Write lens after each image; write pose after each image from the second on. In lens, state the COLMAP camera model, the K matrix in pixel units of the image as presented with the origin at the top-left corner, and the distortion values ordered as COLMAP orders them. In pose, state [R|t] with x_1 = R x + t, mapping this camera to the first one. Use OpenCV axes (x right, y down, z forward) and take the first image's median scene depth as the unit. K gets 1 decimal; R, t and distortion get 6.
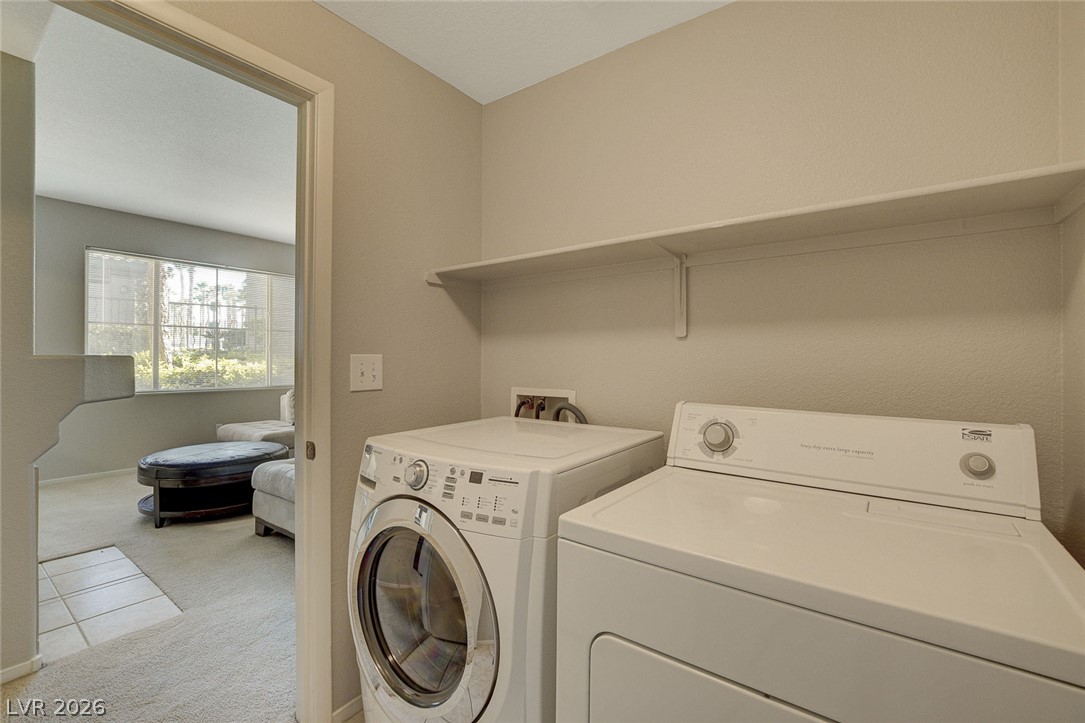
lens RADIAL K [[472.1, 0, 548.4], [0, 472.1, 356.7], [0, 0, 1]] dist [-0.019965, 0.001349]
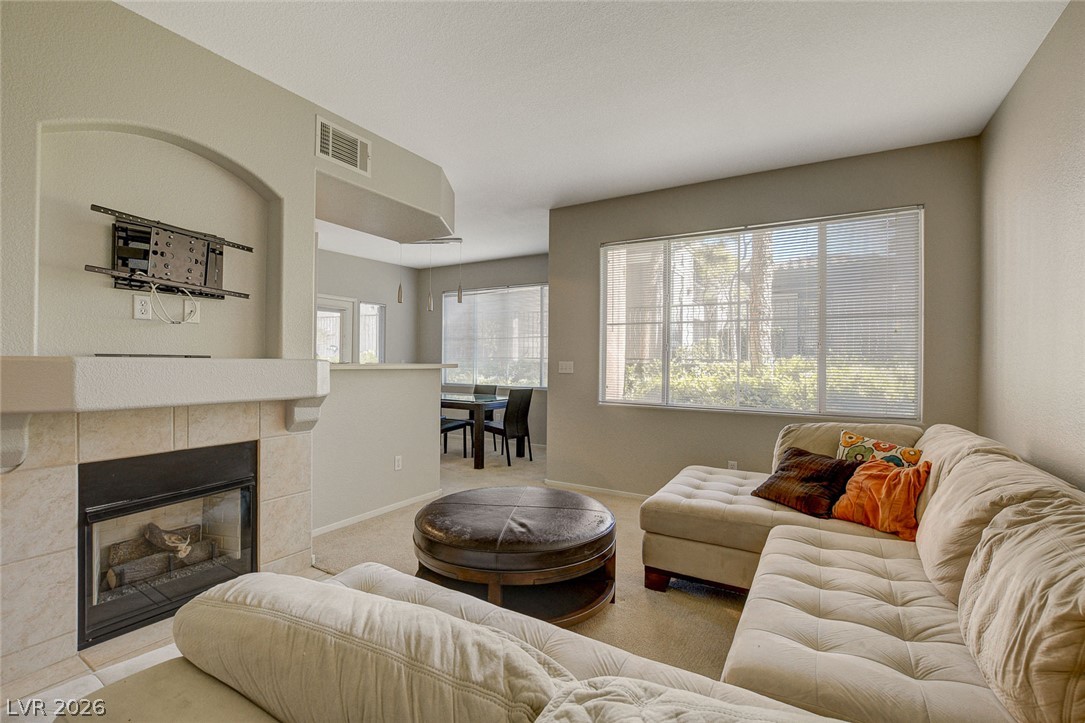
lens RADIAL K [[472.1, 0, 543.9], [0, 472.1, 358.5], [0, 0, 1]] dist [-0.019965, 0.001349]
pose [[0.086121, -0.009860, -0.996236, -0.047227], [-0.005252, 0.999933, -0.010350, 0.004076], [0.996271, 0.006123, 0.086063, 0.661840]]
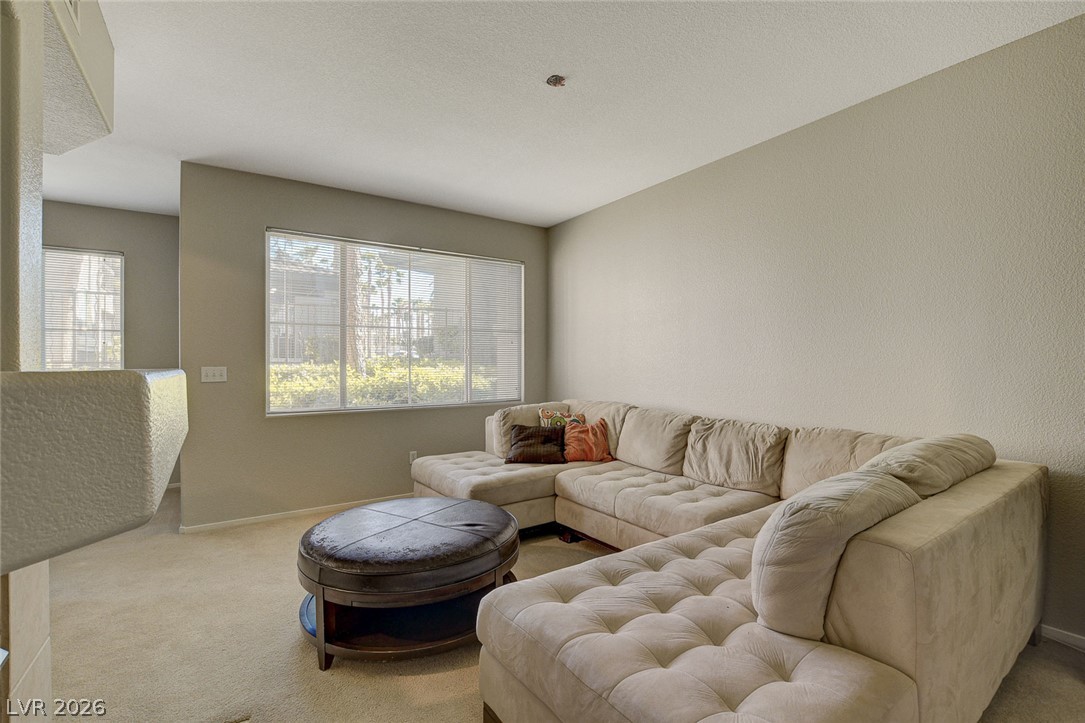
lens RADIAL K [[472.1, 0, 539.6], [0, 472.1, 363.3], [0, 0, 1]] dist [-0.019965, 0.001349]
pose [[0.939862, -0.008301, -0.341454, -0.235572], [0.009424, 0.999954, 0.001631, -0.000959], [0.341425, -0.004751, 0.939897, 0.332214]]
